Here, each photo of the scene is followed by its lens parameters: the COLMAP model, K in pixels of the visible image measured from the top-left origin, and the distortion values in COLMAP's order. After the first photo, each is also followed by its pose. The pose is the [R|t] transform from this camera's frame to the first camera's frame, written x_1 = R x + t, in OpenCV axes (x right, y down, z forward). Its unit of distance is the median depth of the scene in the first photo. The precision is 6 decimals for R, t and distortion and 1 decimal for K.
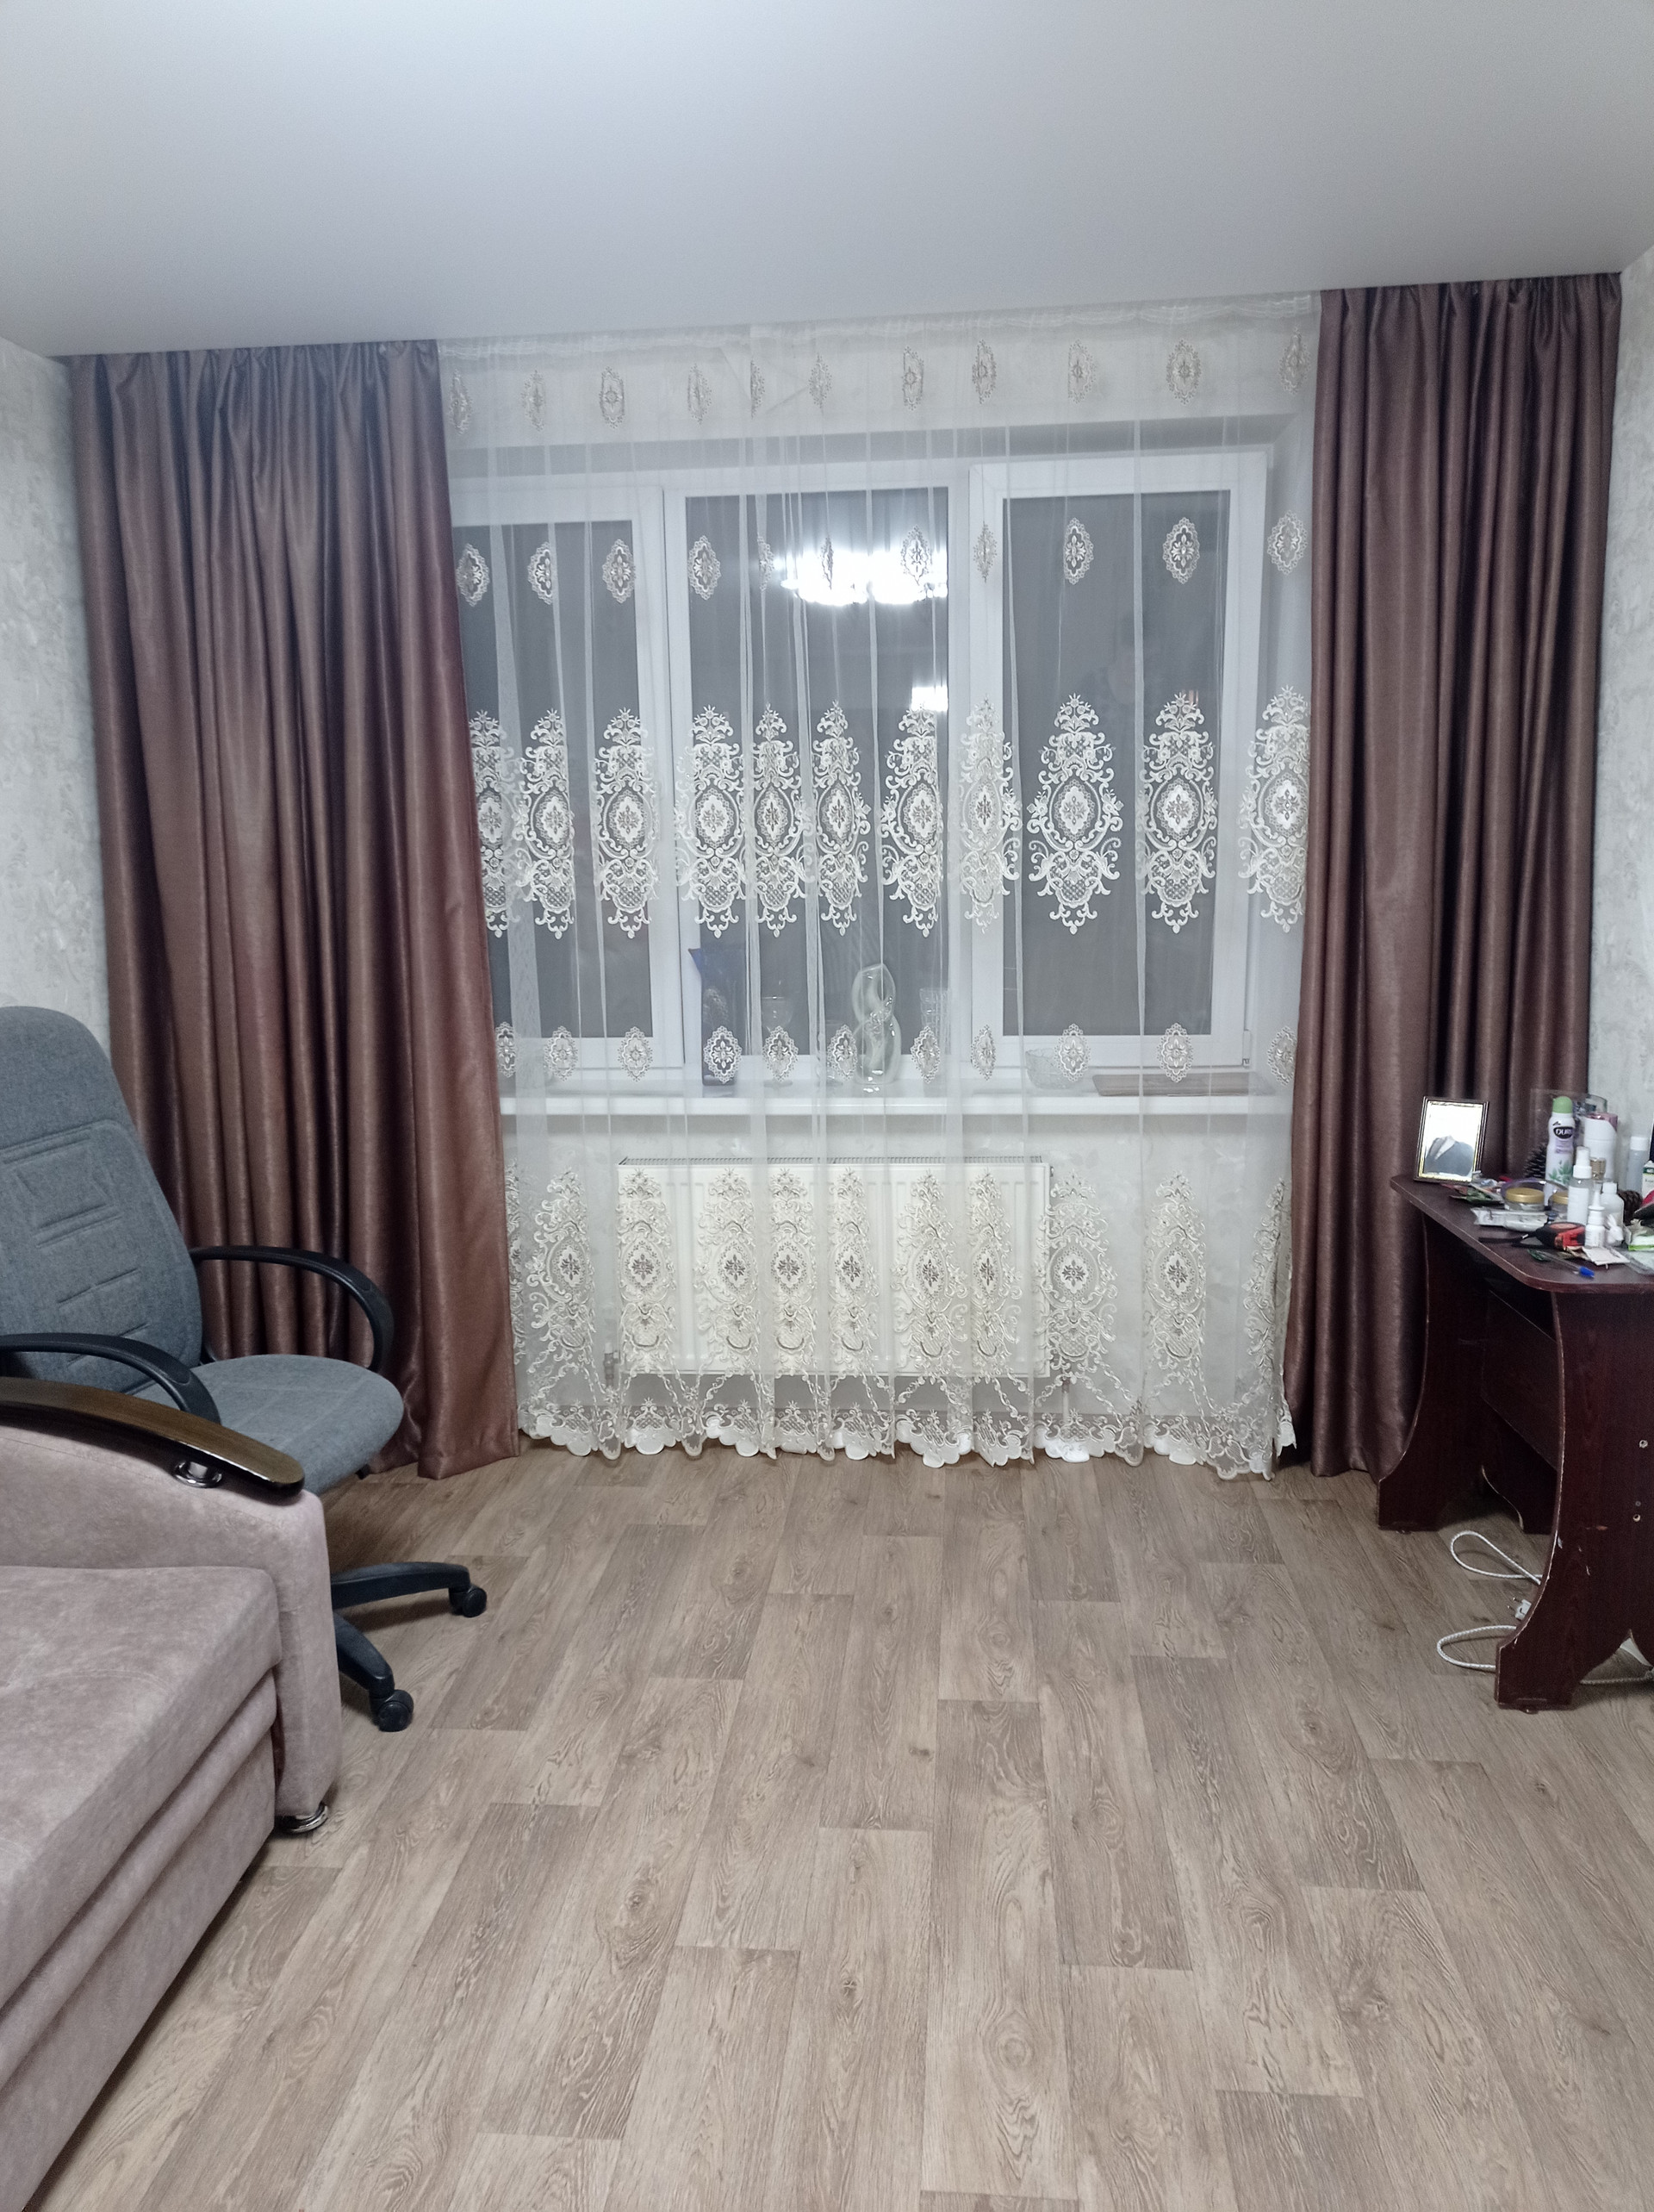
lens RADIAL K [[1628.0, 0, 808.4], [0, 1628.0, 1113.5], [0, 0, 1]] dist [0.093798, -0.080238]
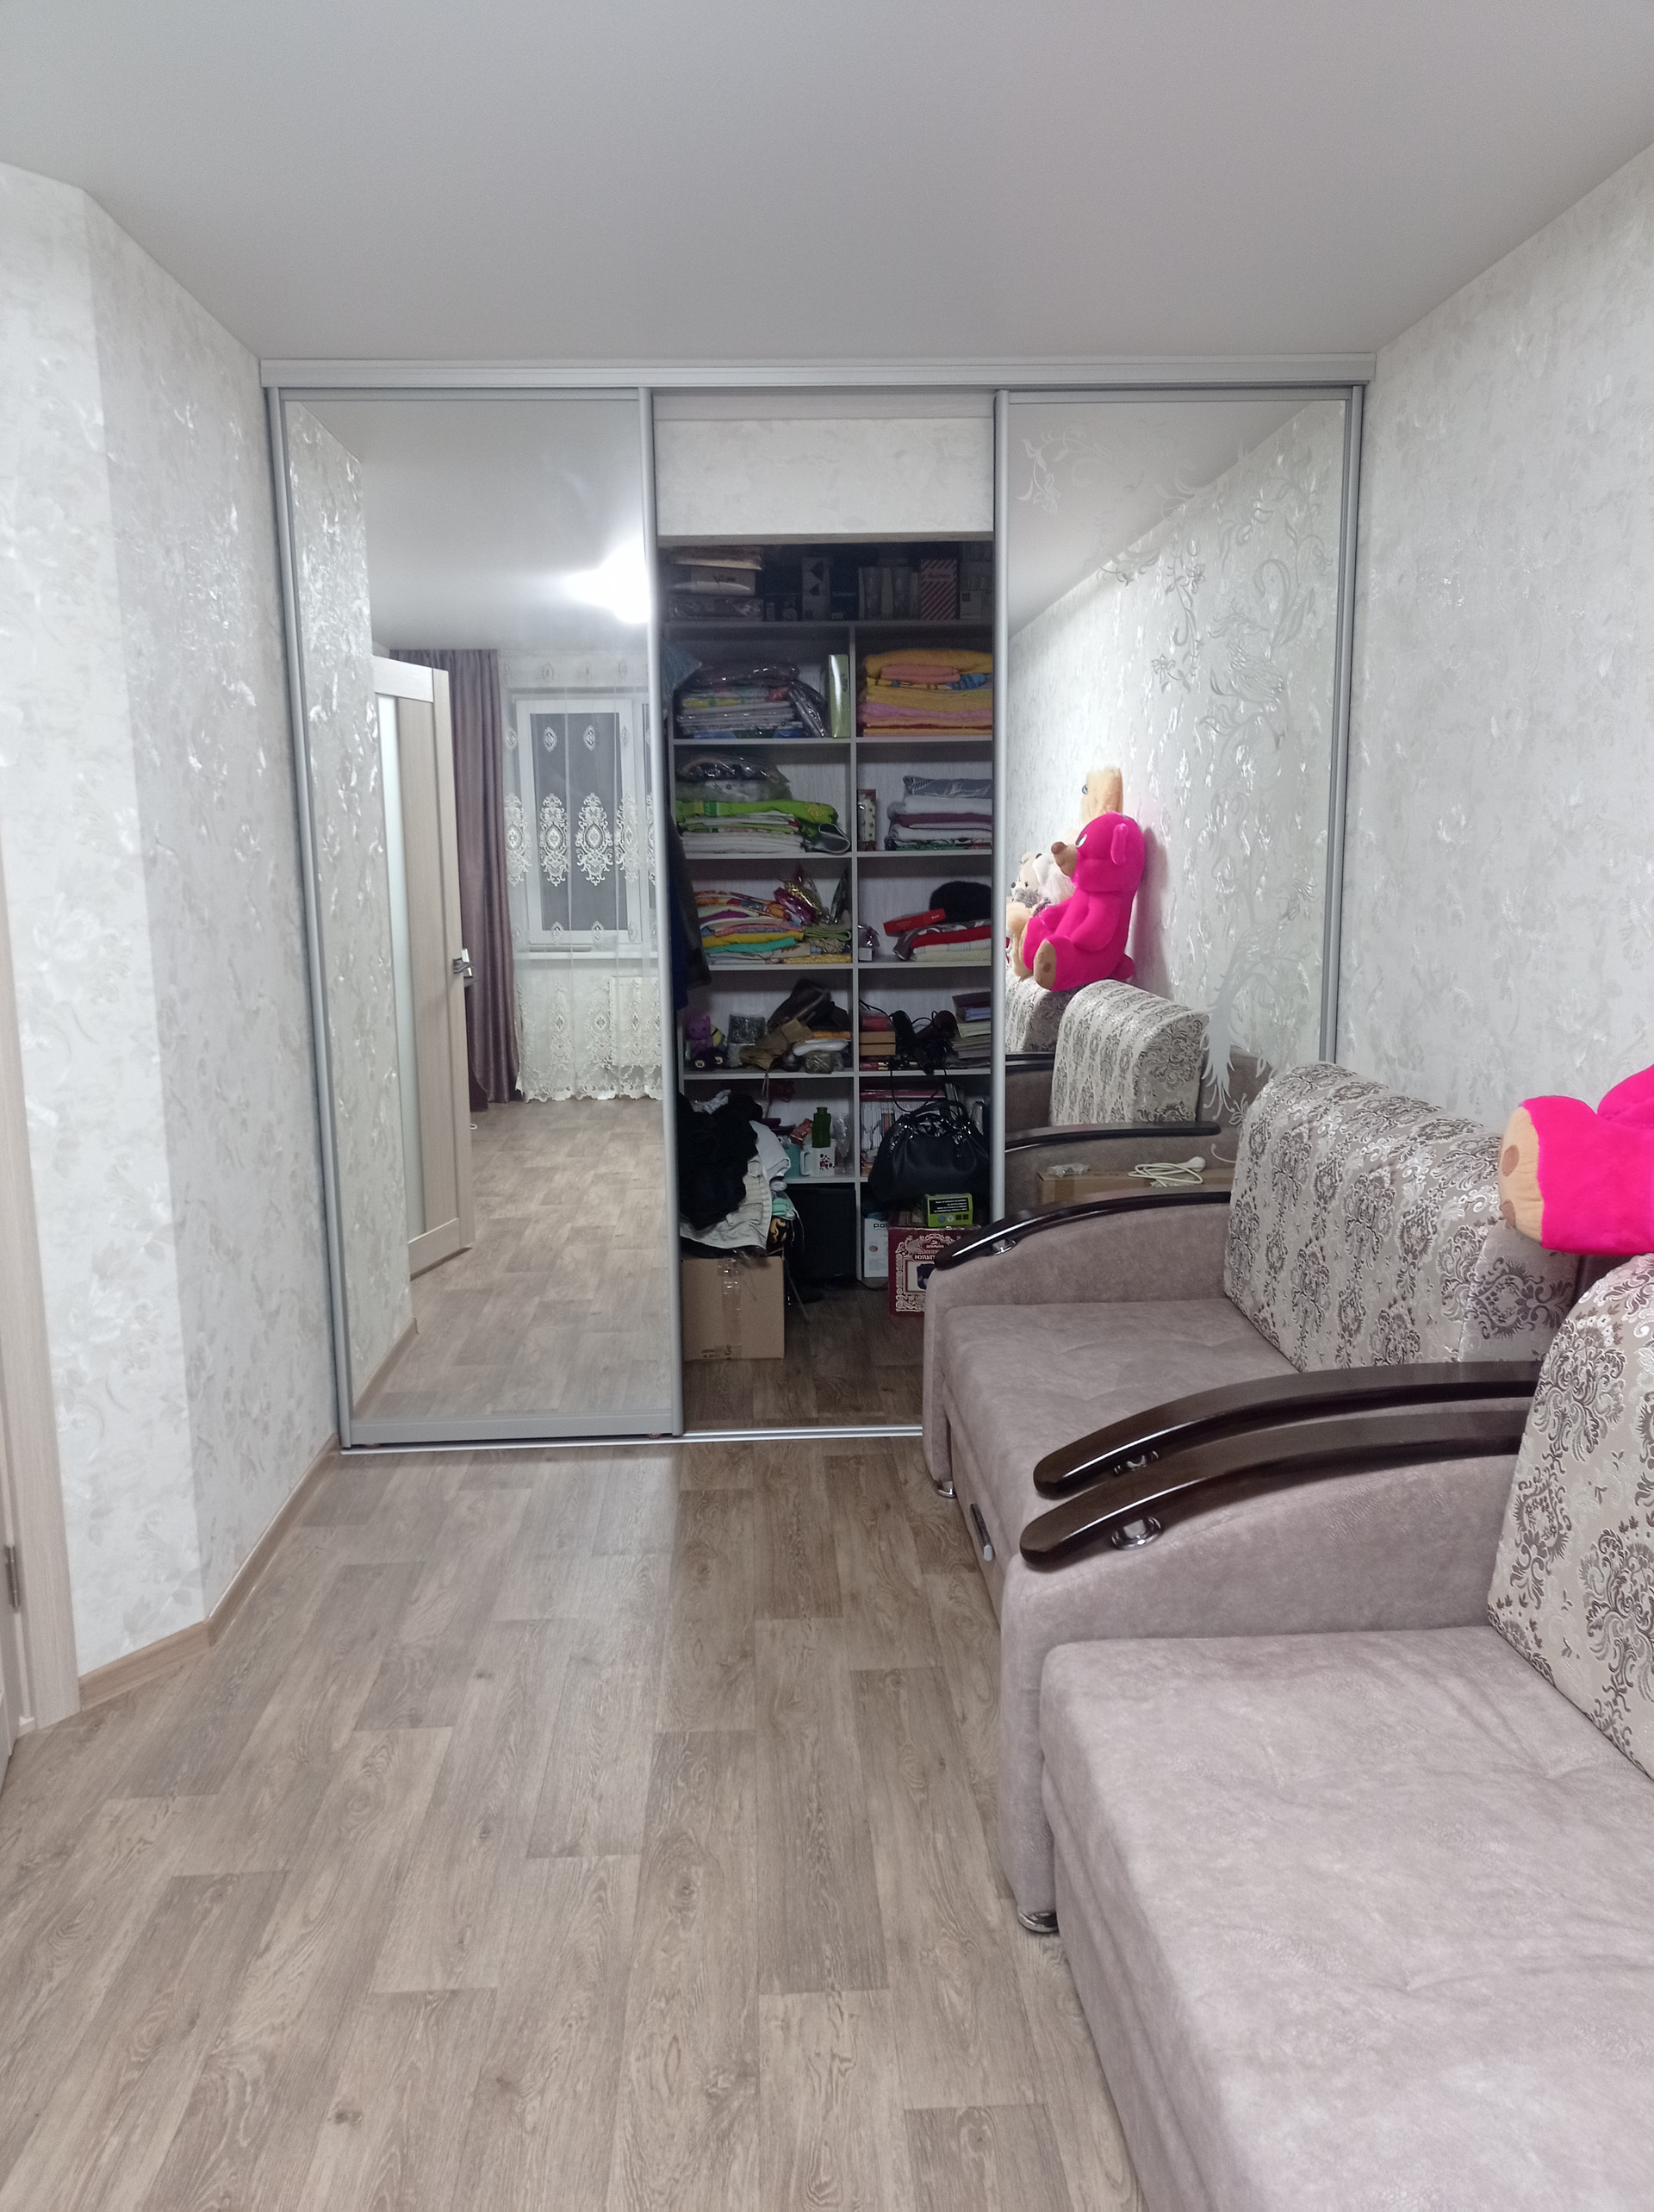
lens RADIAL K [[1662.6, 0, 826.1], [0, 1662.6, 1090.5], [0, 0, 1]] dist [0.065994, -0.047575]
pose [[-0.989591, 0.050570, -0.134729, -0.051850], [0.005477, 0.948779, 0.315894, -0.226900], [0.143803, 0.311868, -0.939180, 1.288705]]
